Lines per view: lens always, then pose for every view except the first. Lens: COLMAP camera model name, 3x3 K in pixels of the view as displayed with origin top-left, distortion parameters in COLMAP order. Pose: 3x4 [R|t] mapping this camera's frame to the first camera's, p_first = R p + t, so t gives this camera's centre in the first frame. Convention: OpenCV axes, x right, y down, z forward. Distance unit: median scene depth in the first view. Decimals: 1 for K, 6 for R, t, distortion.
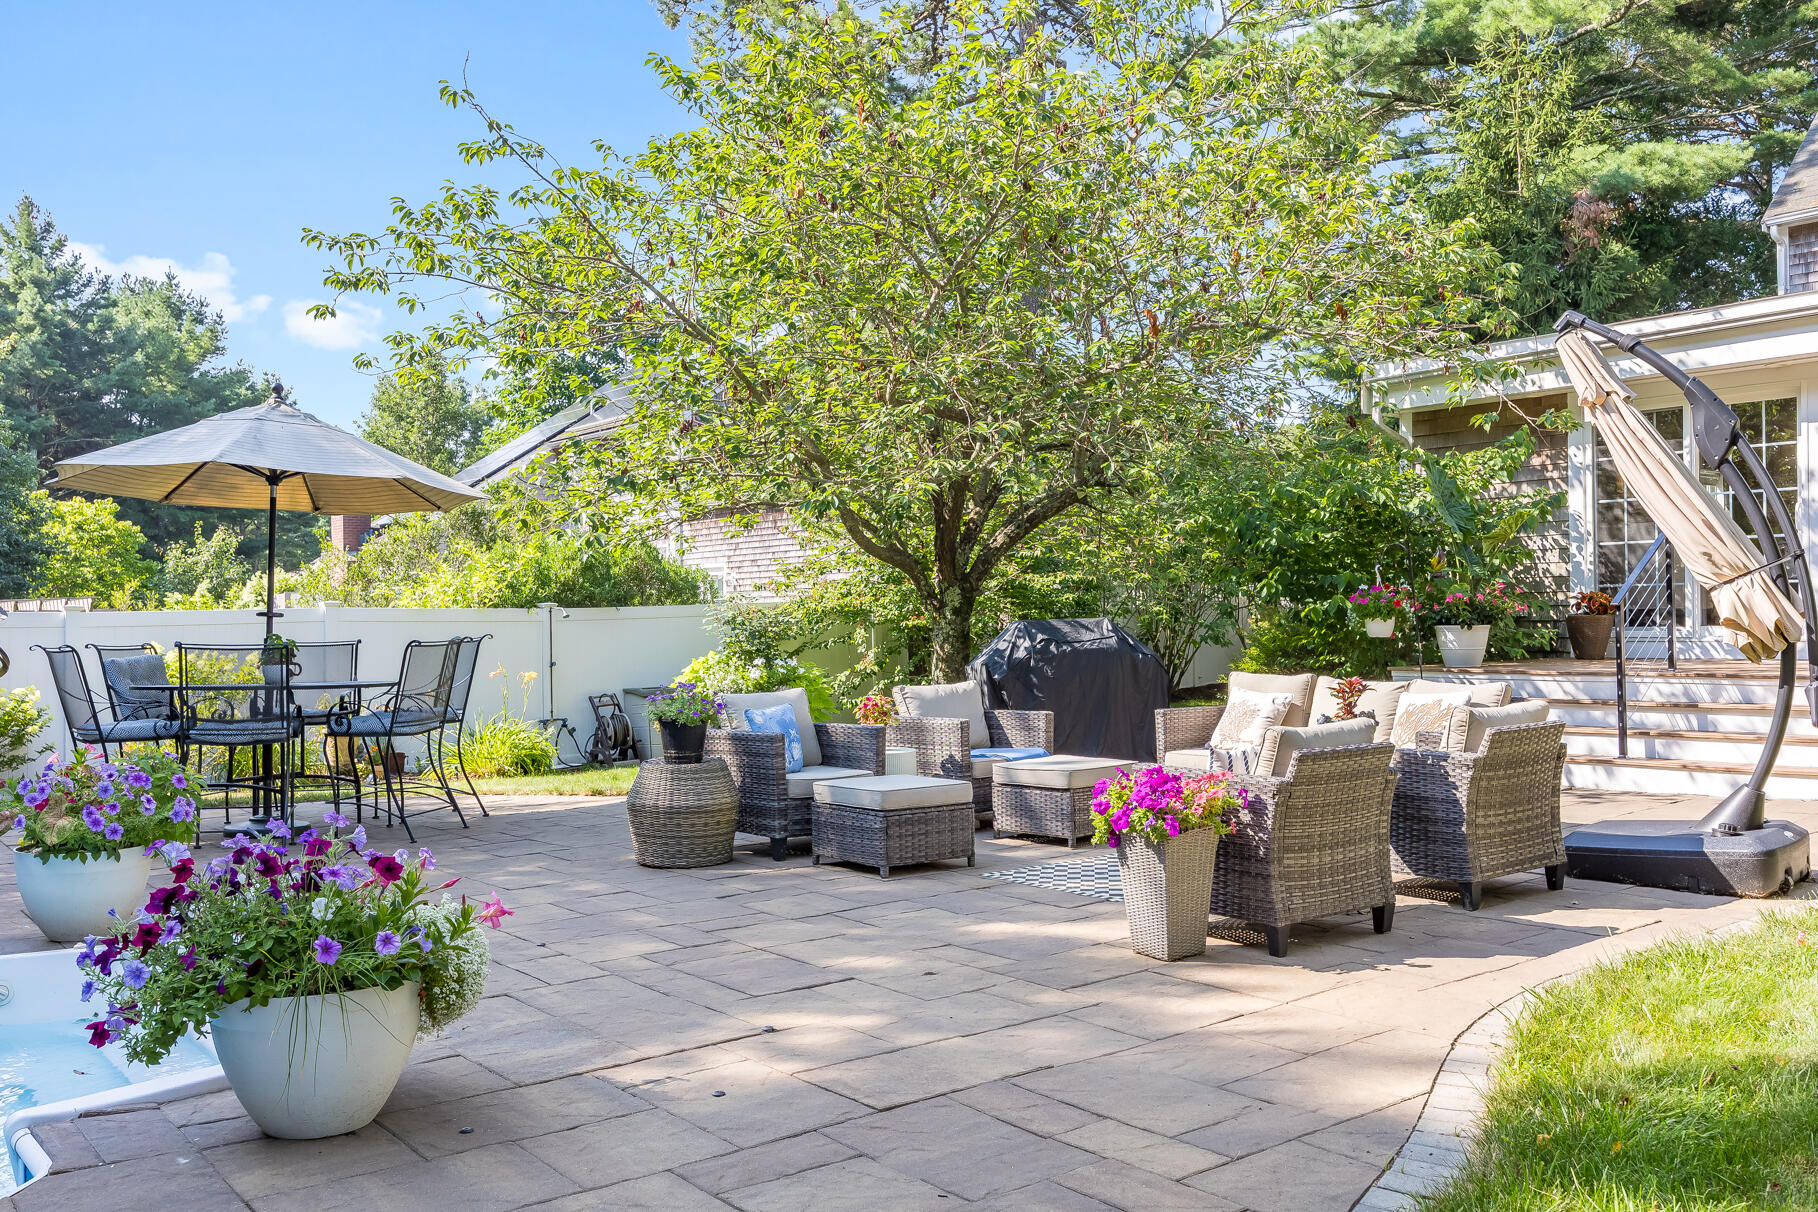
lens RADIAL K [[1538.1, 0, 908.8], [0, 1538.1, 606.4], [0, 0, 1]] dist [-0.012923, -0.007351]
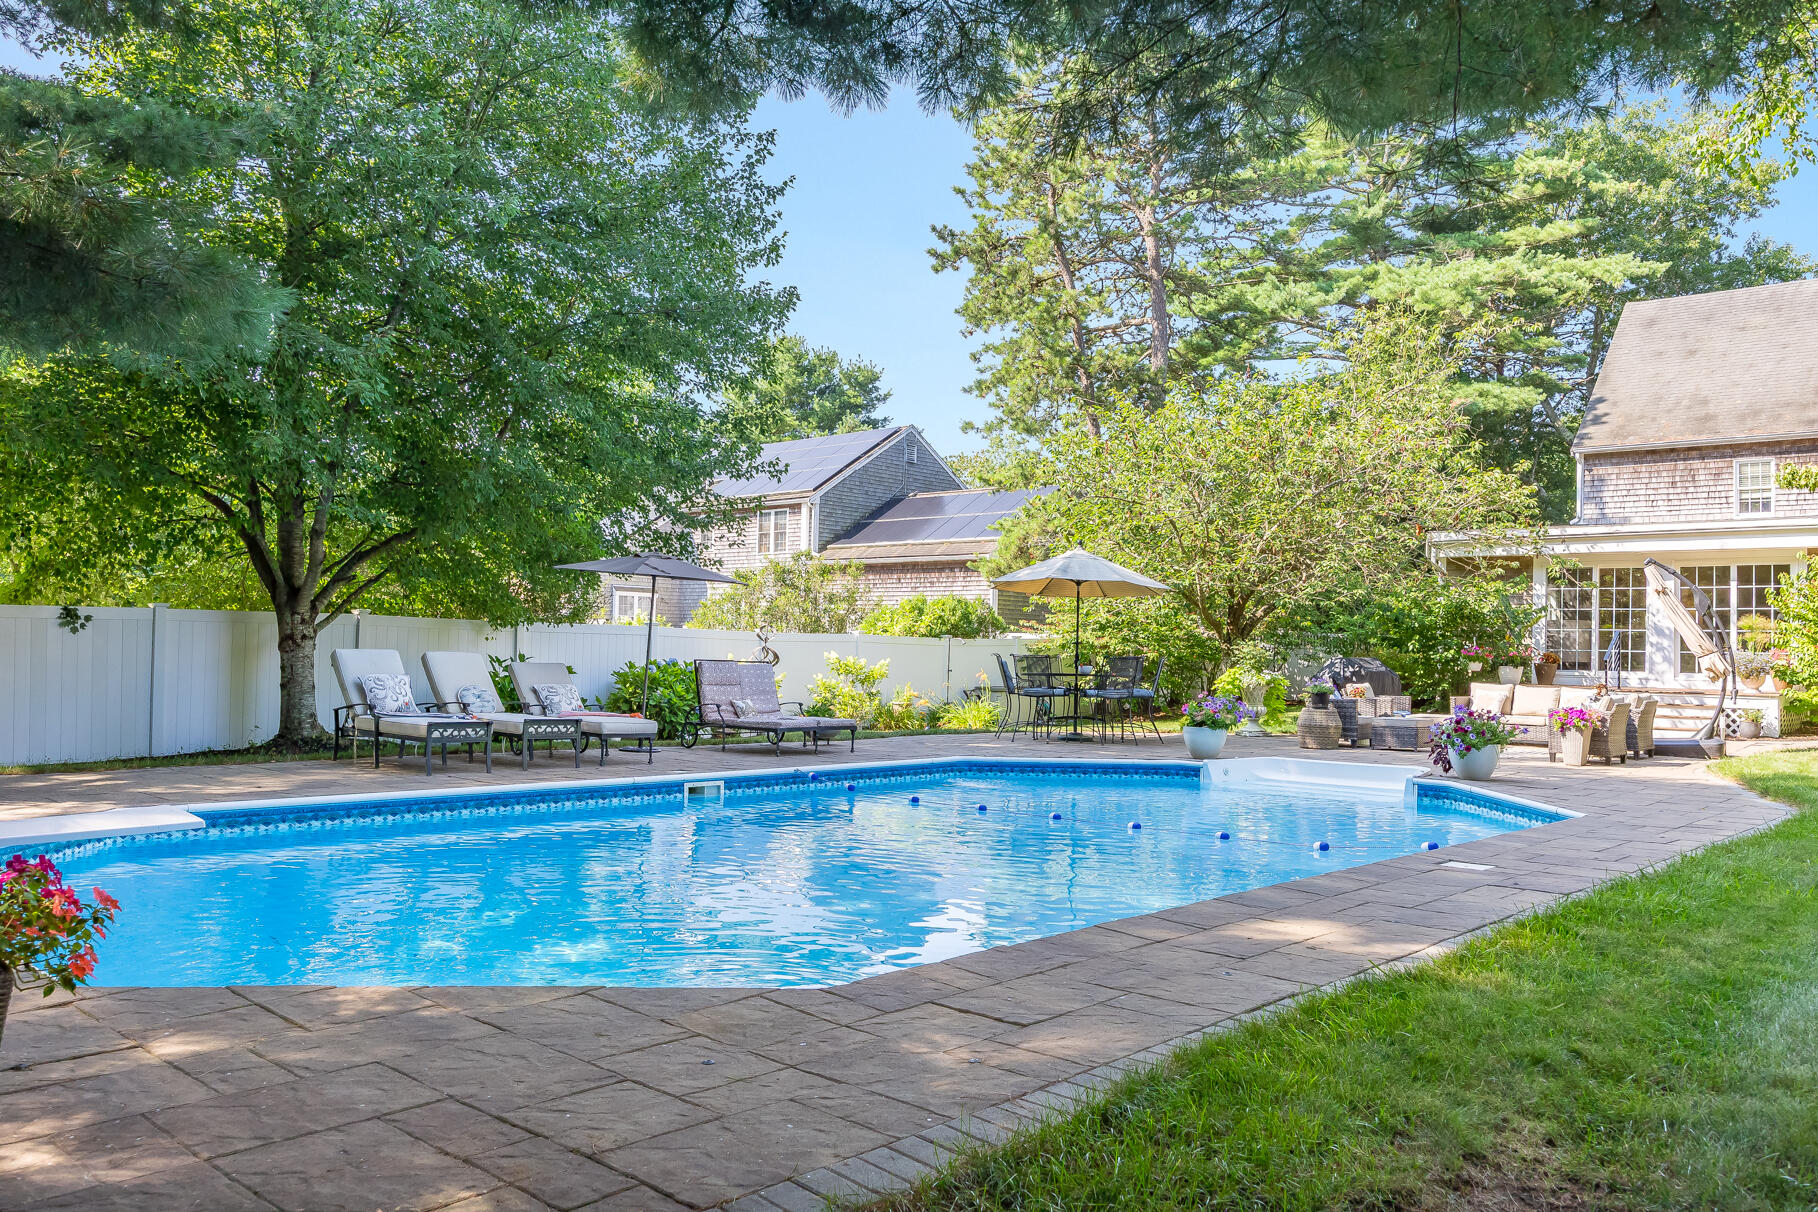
lens RADIAL K [[1385.3, 0, 908.8], [0, 1385.3, 608.6], [0, 0, 1]] dist [-0.000913, -0.000363]
pose [[0.981223, 0.040845, 0.188501, -1.272340], [-0.037365, 0.999060, -0.021982, 0.008749], [-0.189222, 0.014526, 0.981827, -1.151342]]
